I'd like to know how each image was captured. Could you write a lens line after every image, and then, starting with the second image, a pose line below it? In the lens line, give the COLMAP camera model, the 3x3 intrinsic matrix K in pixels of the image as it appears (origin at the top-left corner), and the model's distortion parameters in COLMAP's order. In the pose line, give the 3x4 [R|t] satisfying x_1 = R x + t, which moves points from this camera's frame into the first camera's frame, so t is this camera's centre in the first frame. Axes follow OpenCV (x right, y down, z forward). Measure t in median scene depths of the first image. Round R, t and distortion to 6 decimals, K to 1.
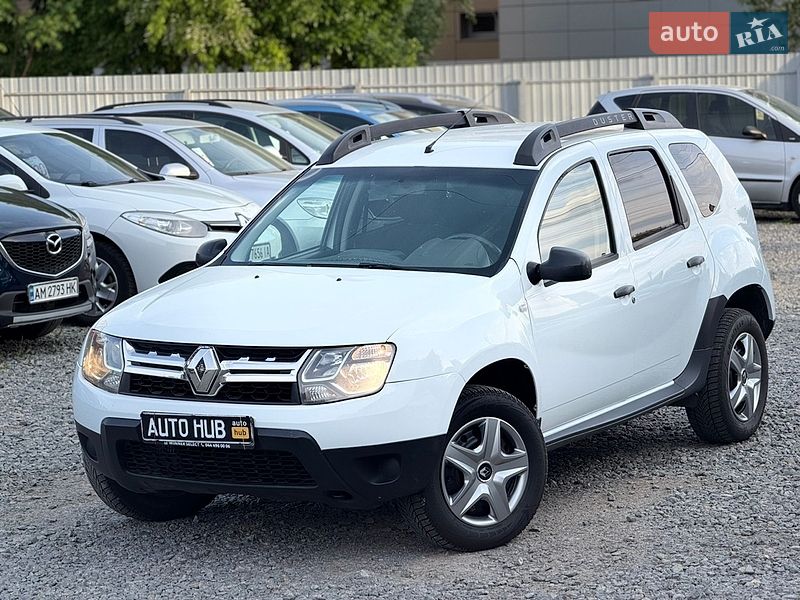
lens RADIAL K [[2419.0, 0, 400.0], [0, 2419.0, 300.0], [0, 0, 1]] dist [0.271990, -0.410321]
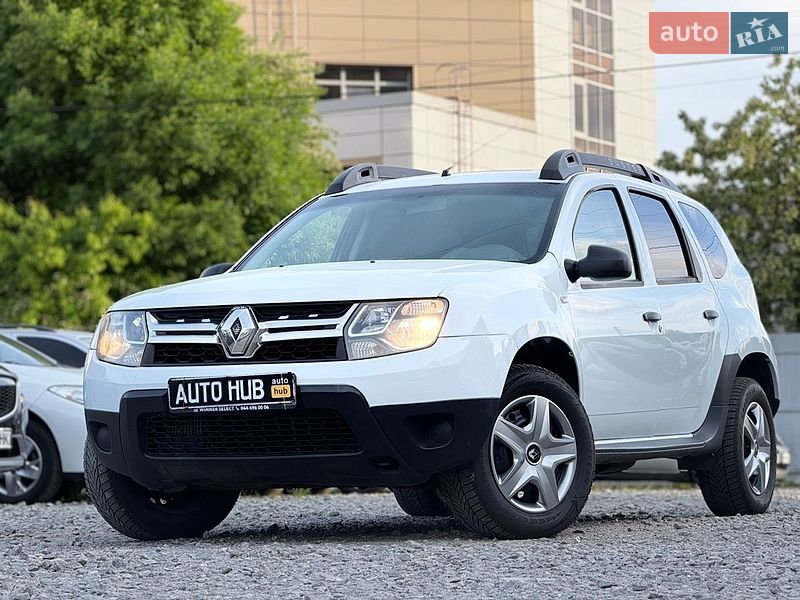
lens RADIAL K [[2419.0, 0, 400.0], [0, 2419.0, 300.0], [0, 0, 1]] dist [0.271990, -0.410321]
pose [[0.997198, 0.017742, 0.072678, -0.086773], [-0.005027, 0.985166, -0.171531, 0.175987], [-0.074643, 0.170685, 0.982494, 0.076960]]
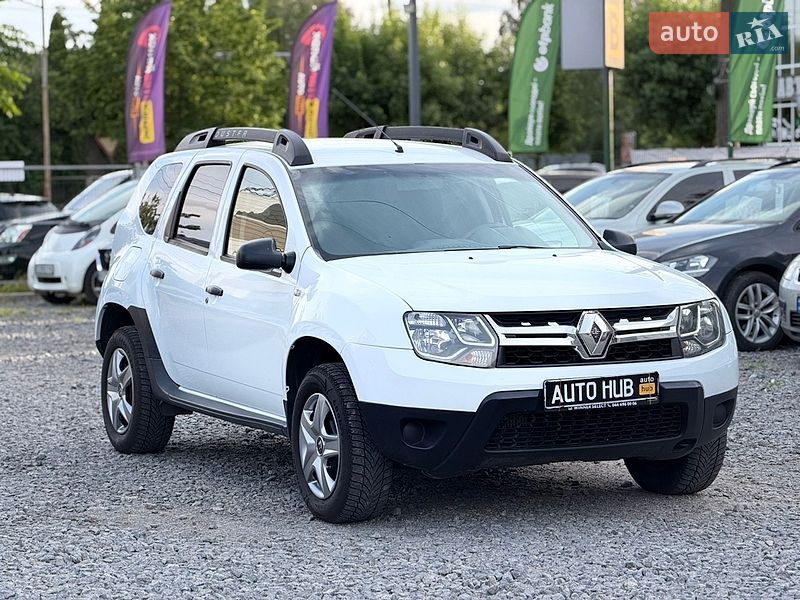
lens RADIAL K [[2419.0, 0, 400.0], [0, 2419.0, 300.0], [0, 0, 1]] dist [0.271990, -0.410321]
pose [[0.588470, -0.028127, 0.808029, -0.952146], [0.087864, 0.995701, -0.029330, 0.037311], [-0.803730, 0.088256, 0.588412, 0.459676]]
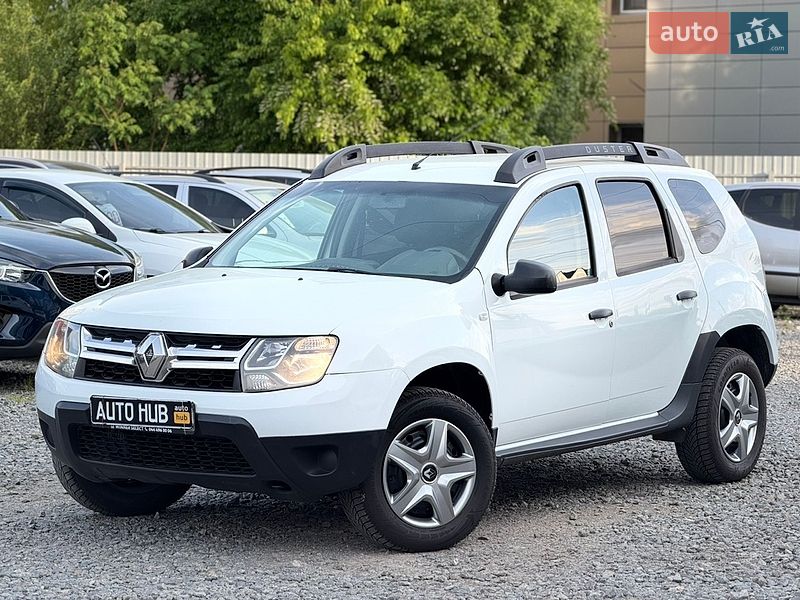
lens RADIAL K [[2419.0, 0, 400.0], [0, 2419.0, 300.0], [0, 0, 1]] dist [0.271990, -0.410321]
pose [[0.996236, 0.045564, -0.073741, 0.095157], [-0.049299, 0.997549, -0.049647, 0.050607], [0.071299, 0.053095, 0.996041, -0.002659]]
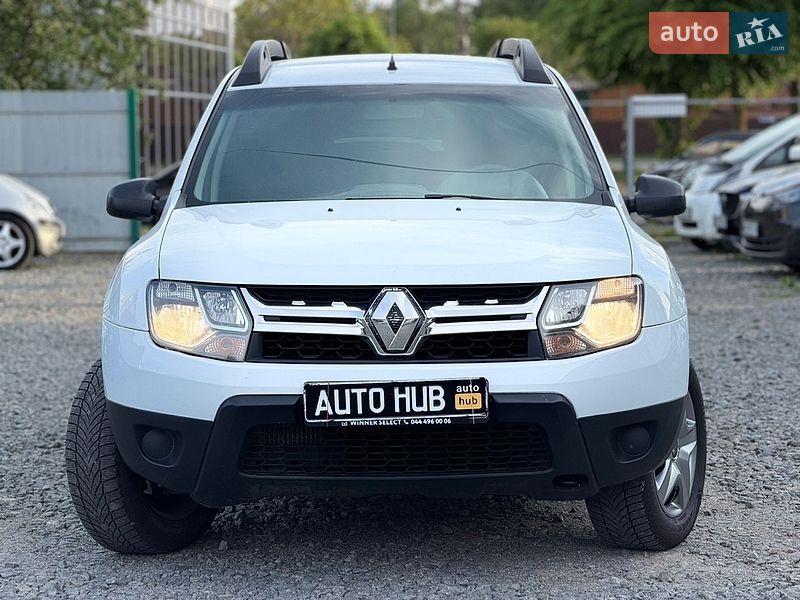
lens RADIAL K [[2419.0, 0, 400.0], [0, 2419.0, 300.0], [0, 0, 1]] dist [0.271990, -0.410321]
pose [[0.867305, -0.018344, 0.497439, -0.439643], [0.039501, 0.998706, -0.032042, 0.045947], [-0.496208, 0.047440, 0.866907, 0.366356]]
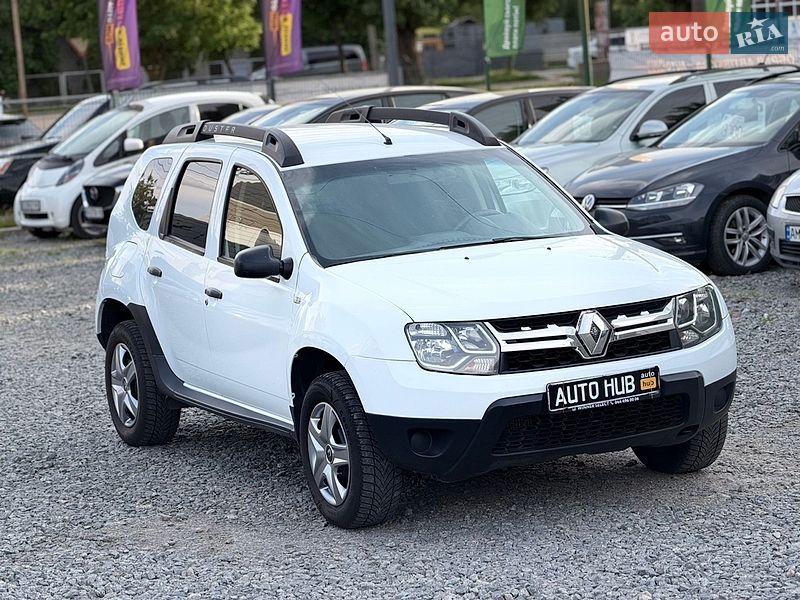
lens RADIAL K [[2419.0, 0, 400.0], [0, 2419.0, 300.0], [0, 0, 1]] dist [0.271990, -0.410321]
pose [[0.578987, -0.108035, 0.808148, -0.962589], [0.146388, 0.988850, 0.027314, -0.025568], [-0.802088, 0.102489, 0.588346, 0.451518]]
